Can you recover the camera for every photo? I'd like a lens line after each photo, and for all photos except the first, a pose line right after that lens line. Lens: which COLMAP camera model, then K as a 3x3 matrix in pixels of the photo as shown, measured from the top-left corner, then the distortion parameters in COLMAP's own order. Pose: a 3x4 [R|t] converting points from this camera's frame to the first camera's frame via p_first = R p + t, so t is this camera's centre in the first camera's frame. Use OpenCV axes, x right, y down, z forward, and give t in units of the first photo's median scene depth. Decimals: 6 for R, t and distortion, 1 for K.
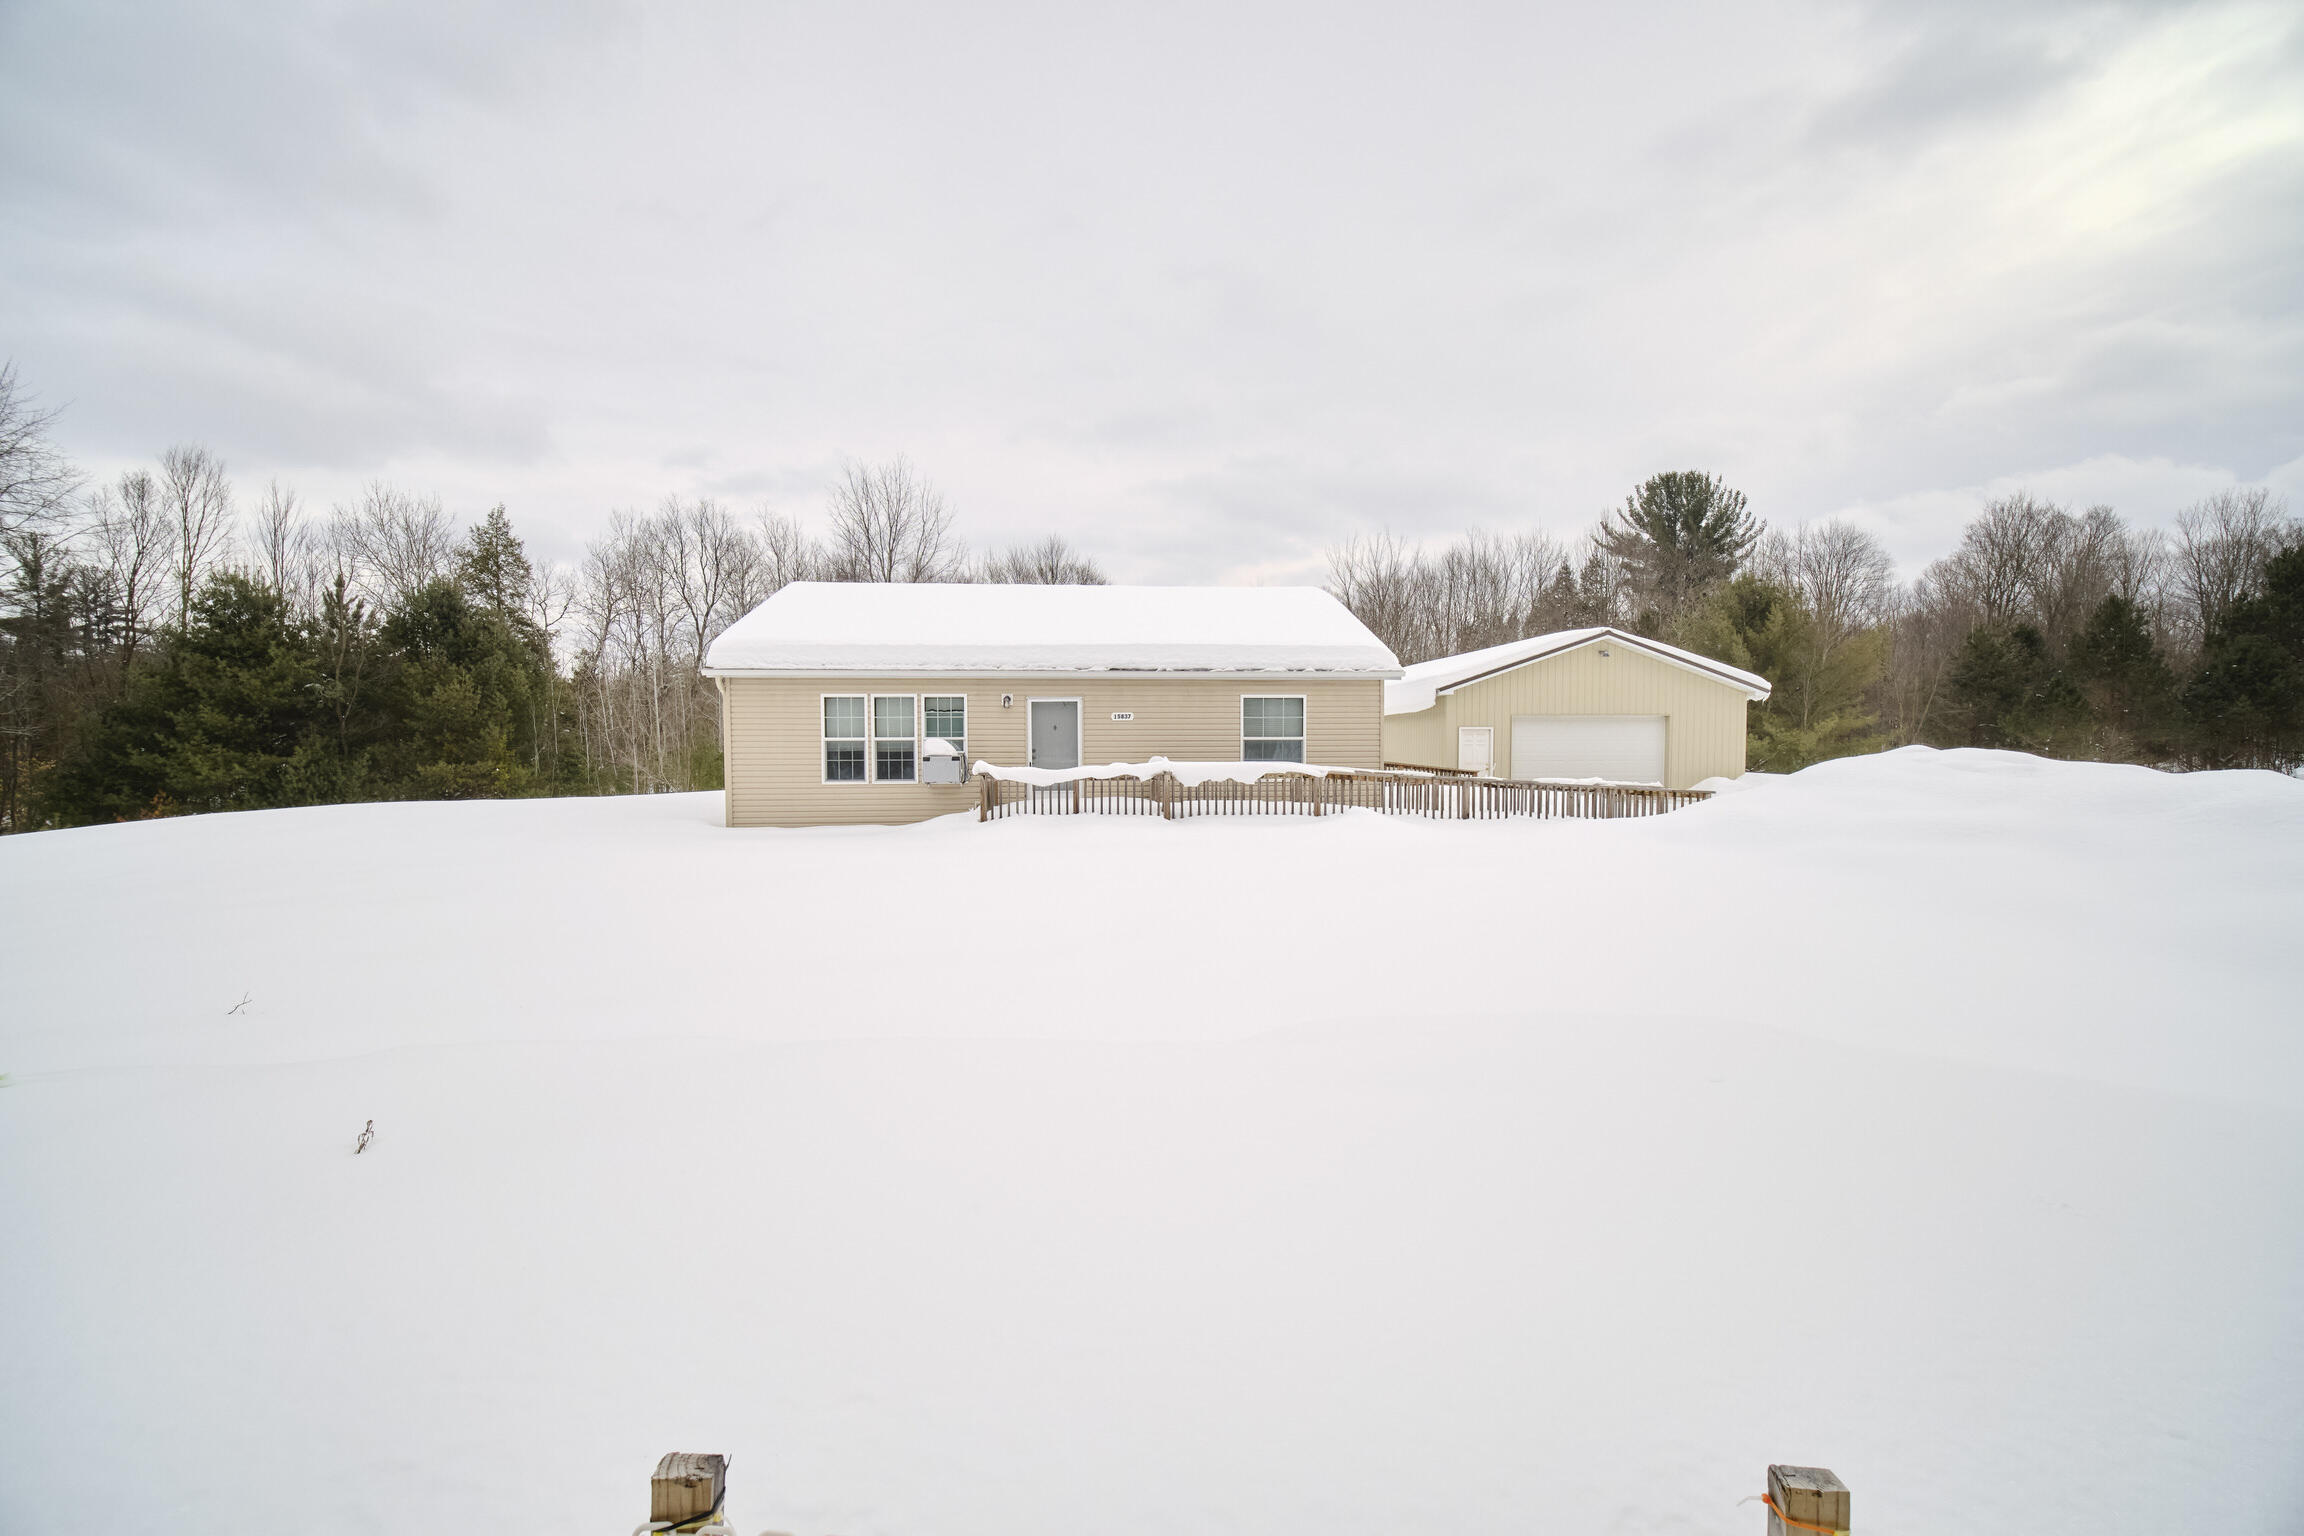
lens RADIAL K [[908.0, 0, 1142.3], [0, 908.0, 776.9], [0, 0, 1]] dist [-0.002455, -0.000086]
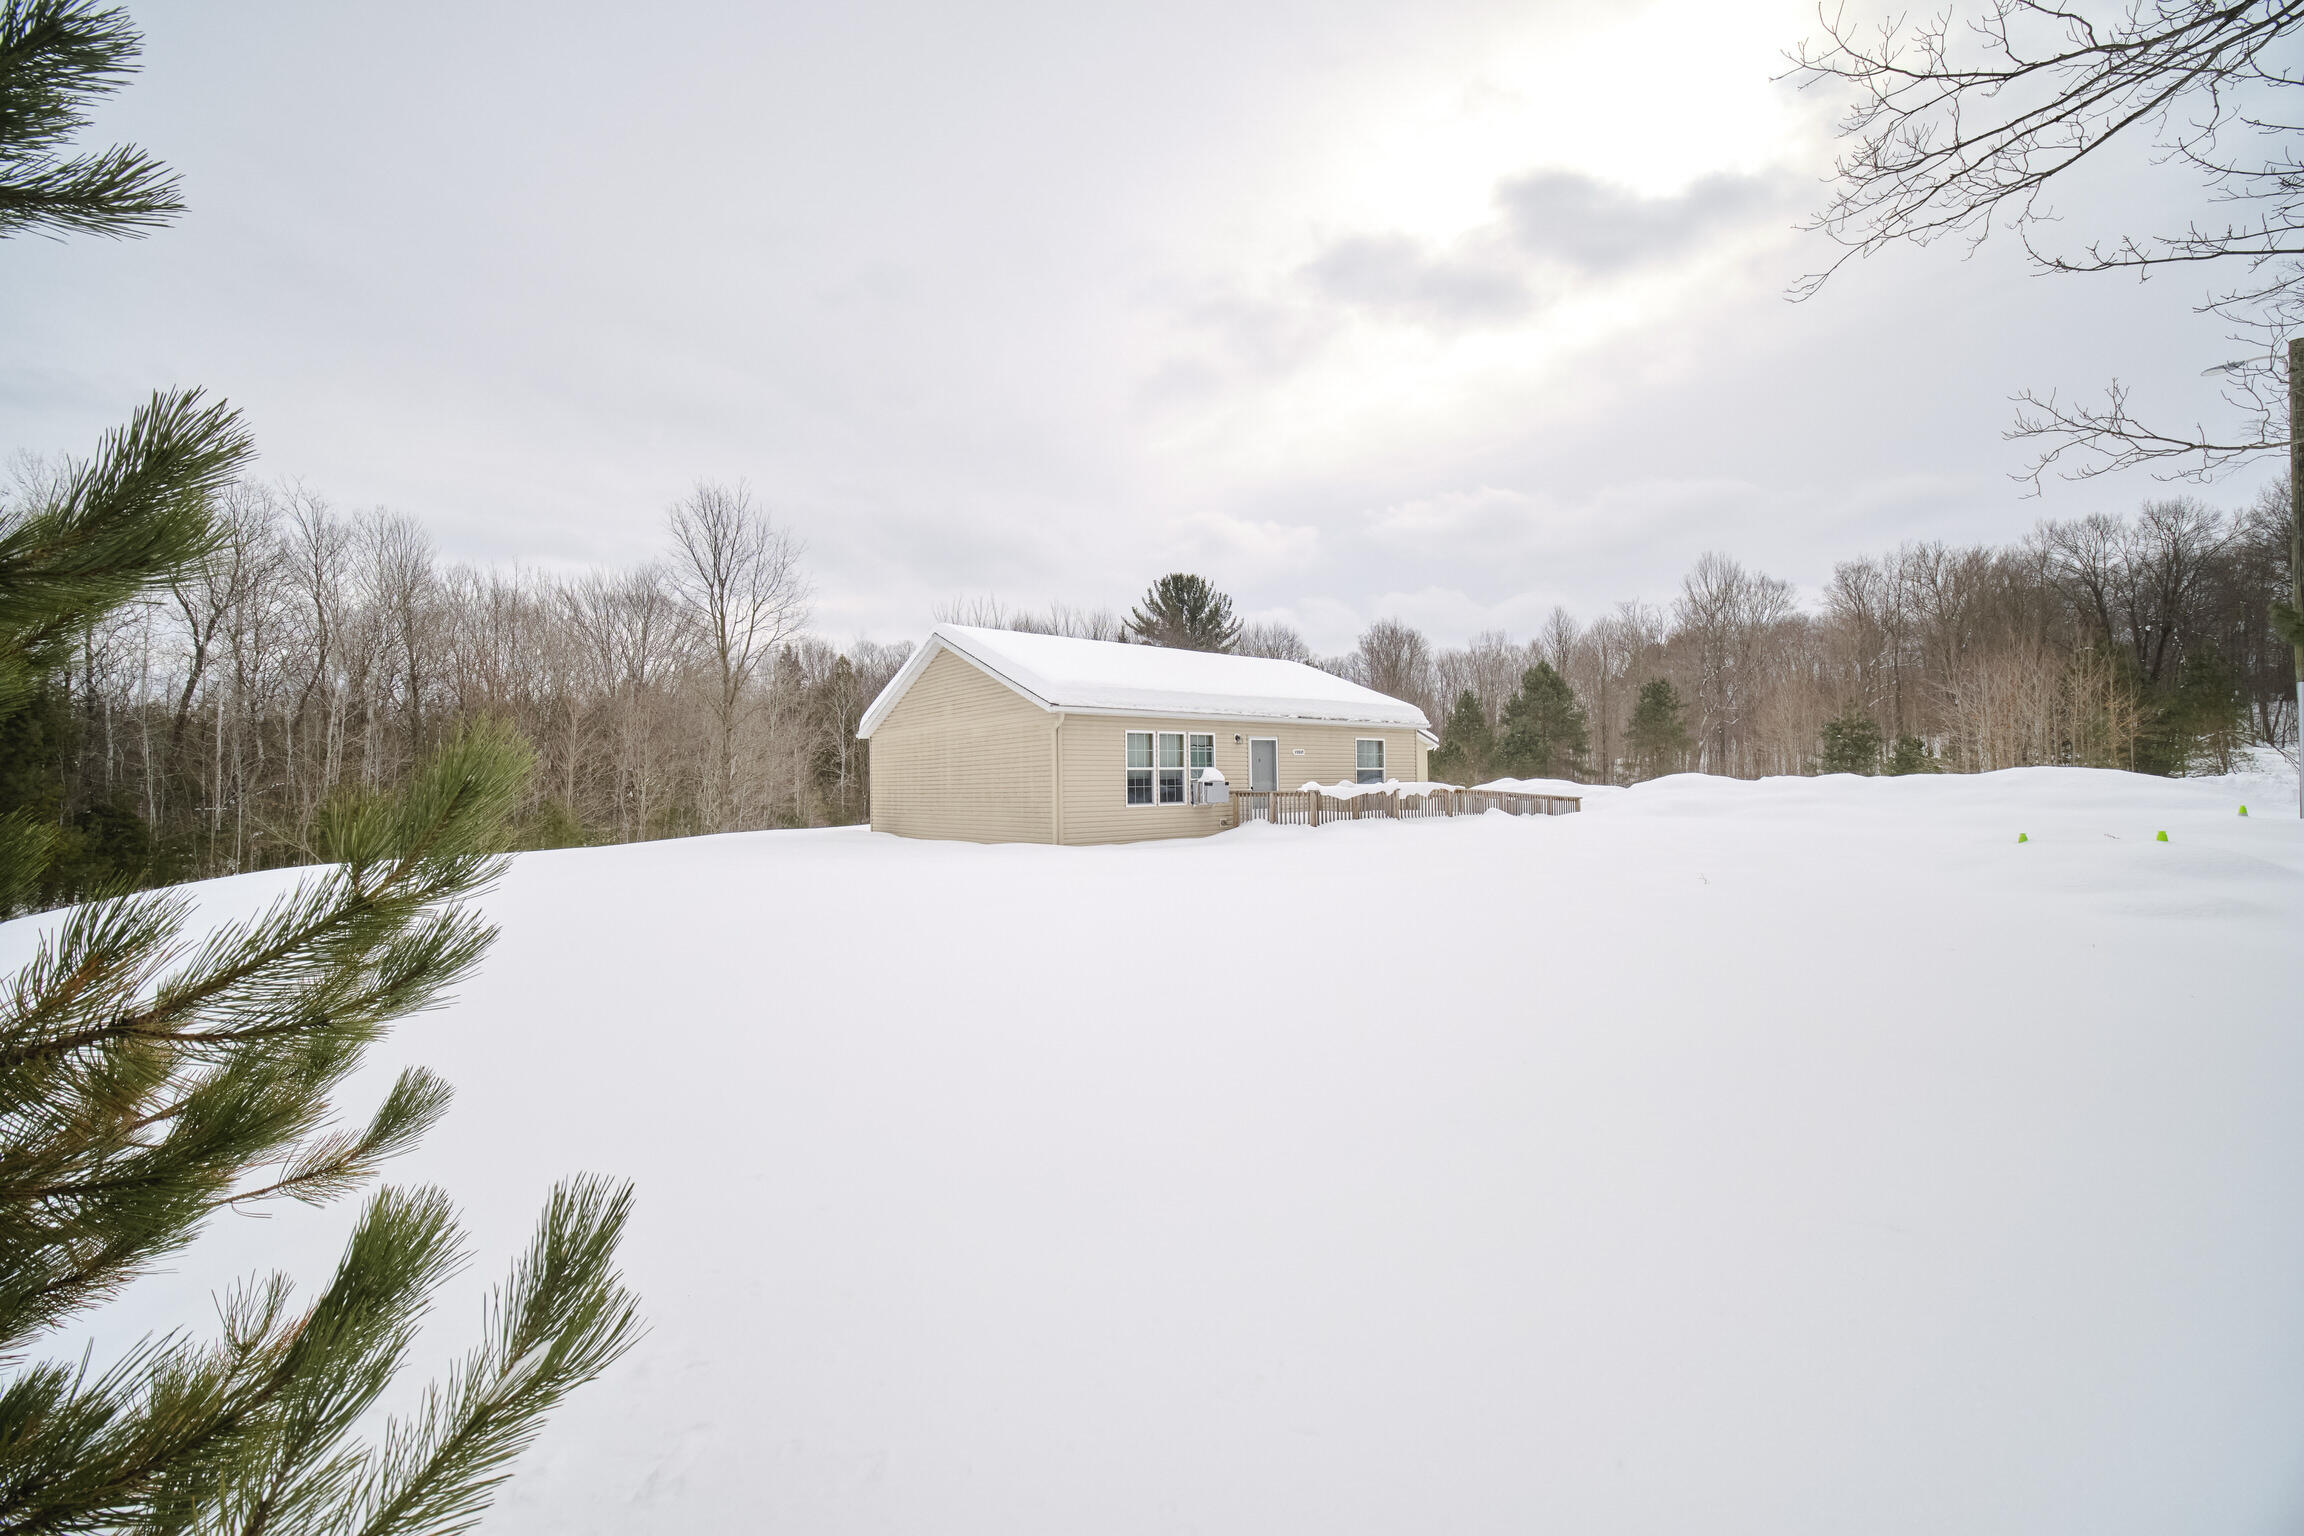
lens RADIAL K [[908.0, 0, 1142.3], [0, 908.0, 776.9], [0, 0, 1]] dist [-0.002455, -0.000086]
pose [[0.826902, -0.005131, 0.562322, -0.580841], [0.038245, 0.998156, -0.047131, 0.014924], [-0.561043, 0.060479, 0.825574, 0.009559]]
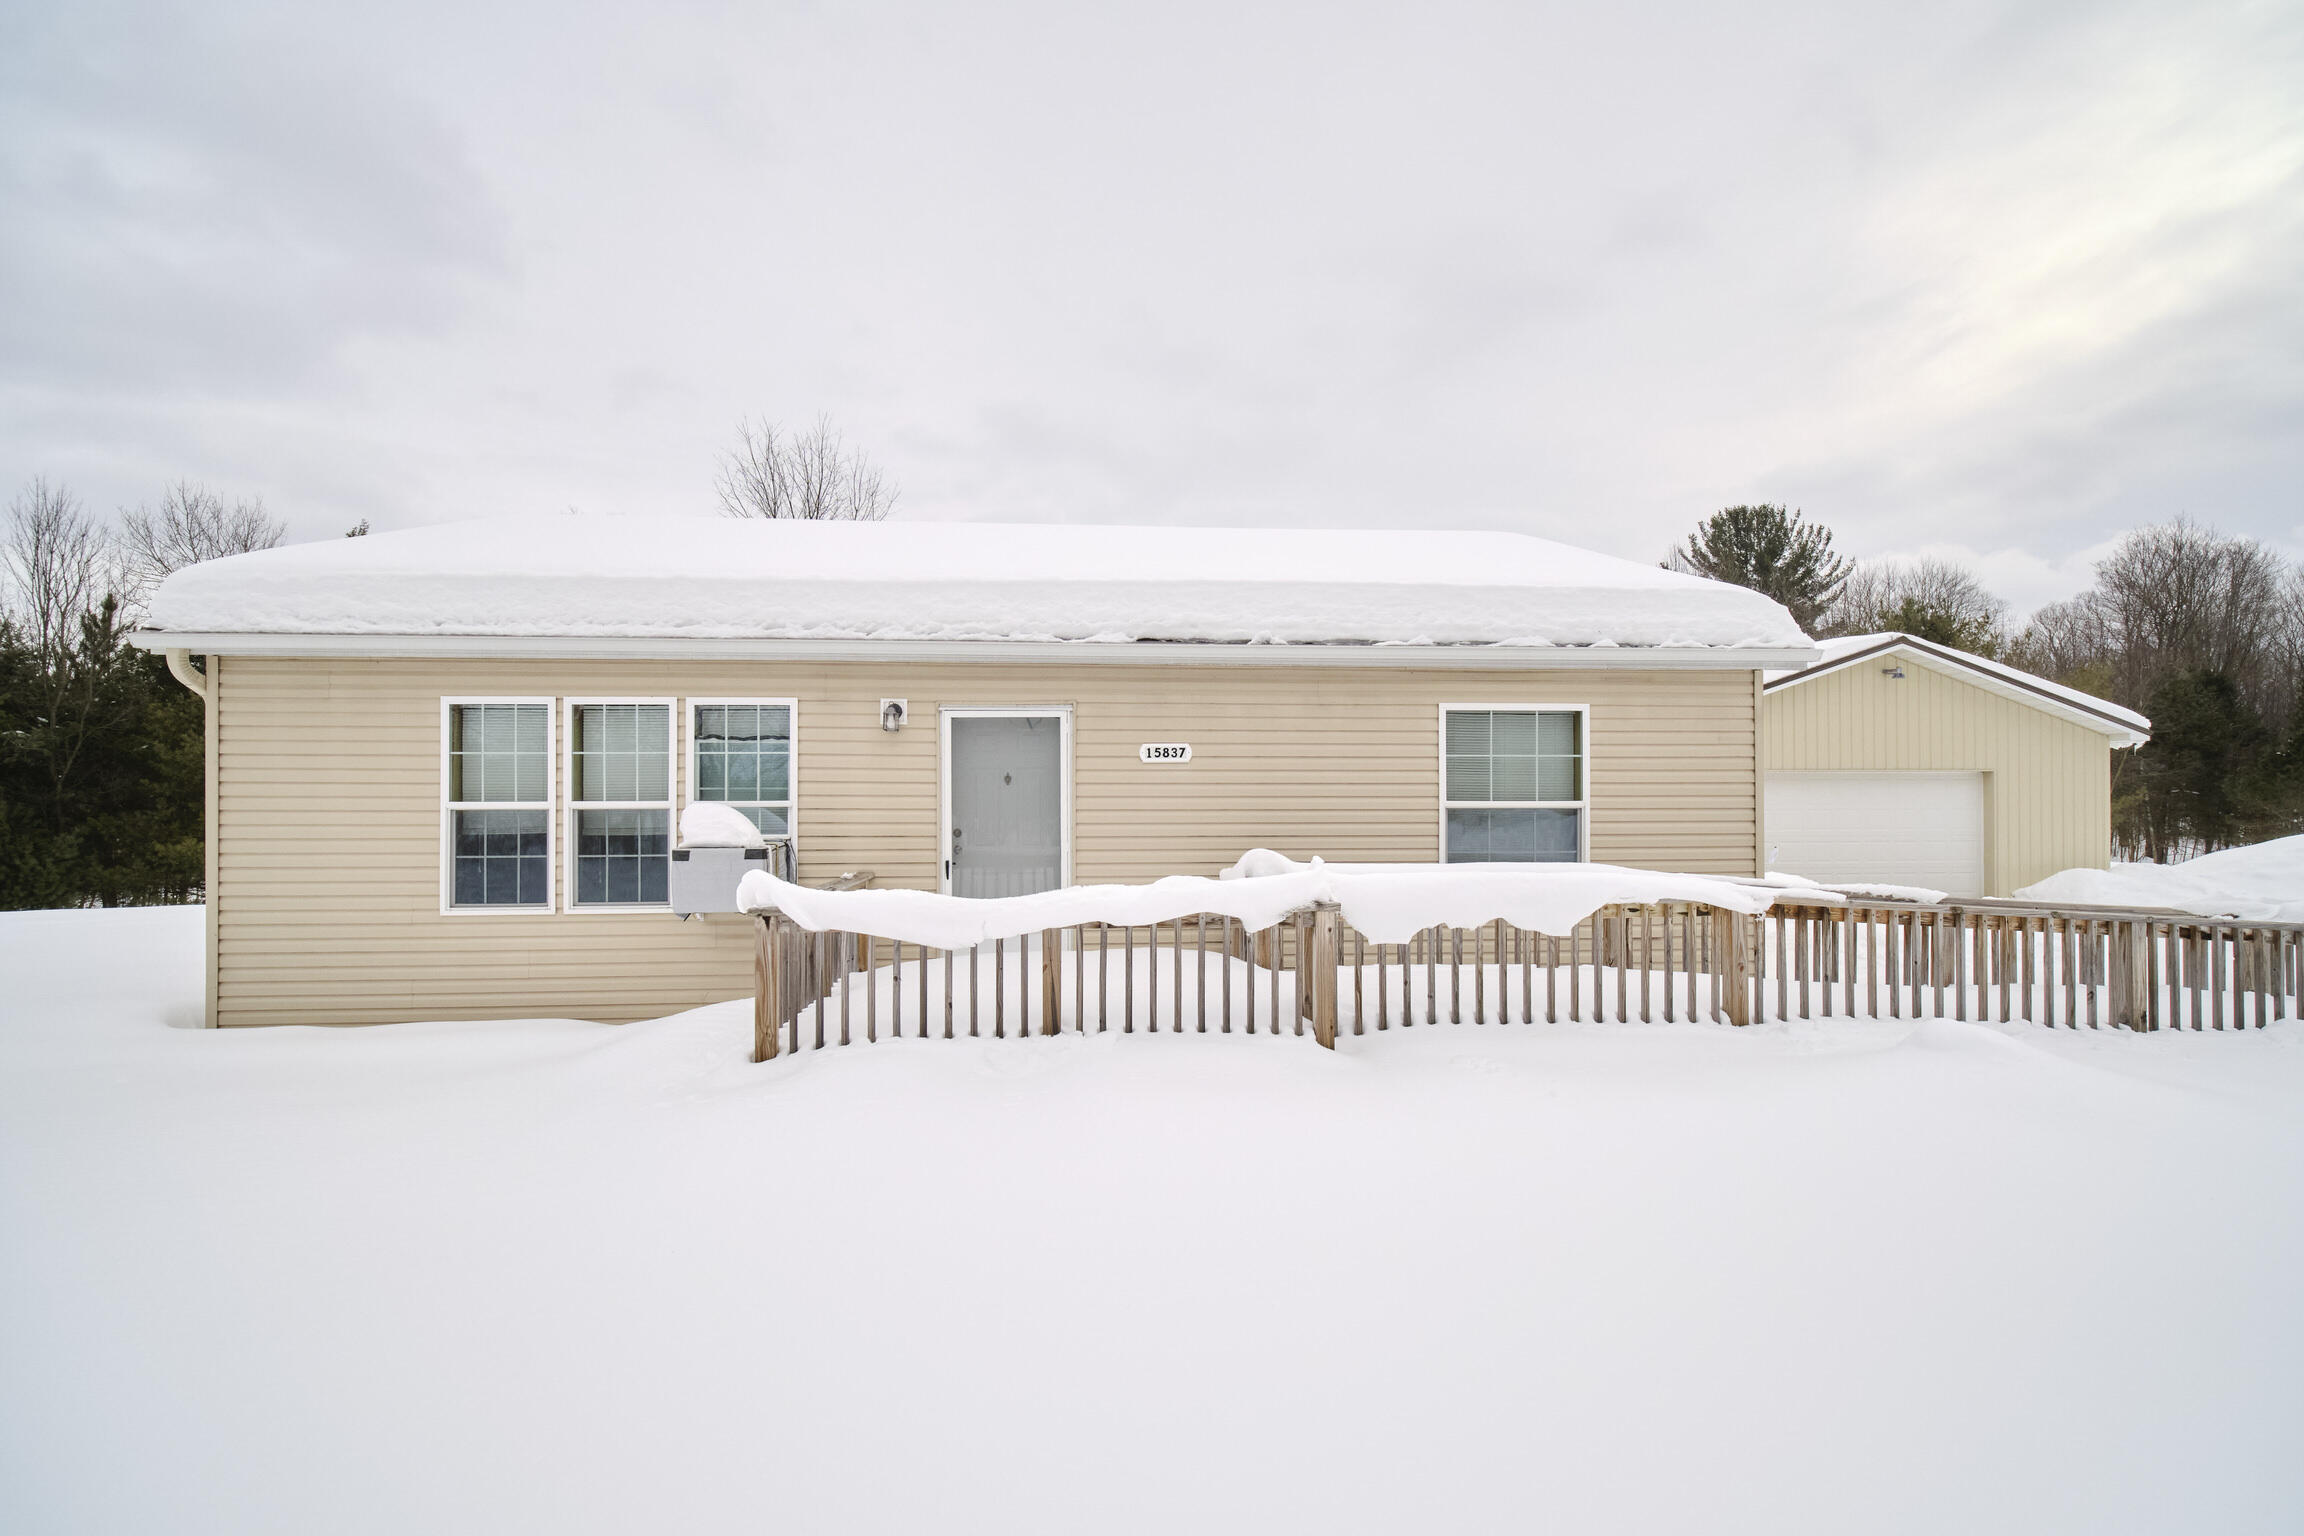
lens RADIAL K [[941.5, 0, 1135.7], [0, 941.5, 810.3], [0, 0, 1]] dist [-0.001130, 0.000054]
pose [[0.999999, 0.000663, 0.001578, -0.021919], [-0.000600, 0.999221, -0.039458, -0.013190], [-0.001603, 0.039457, 0.999220, 0.332866]]
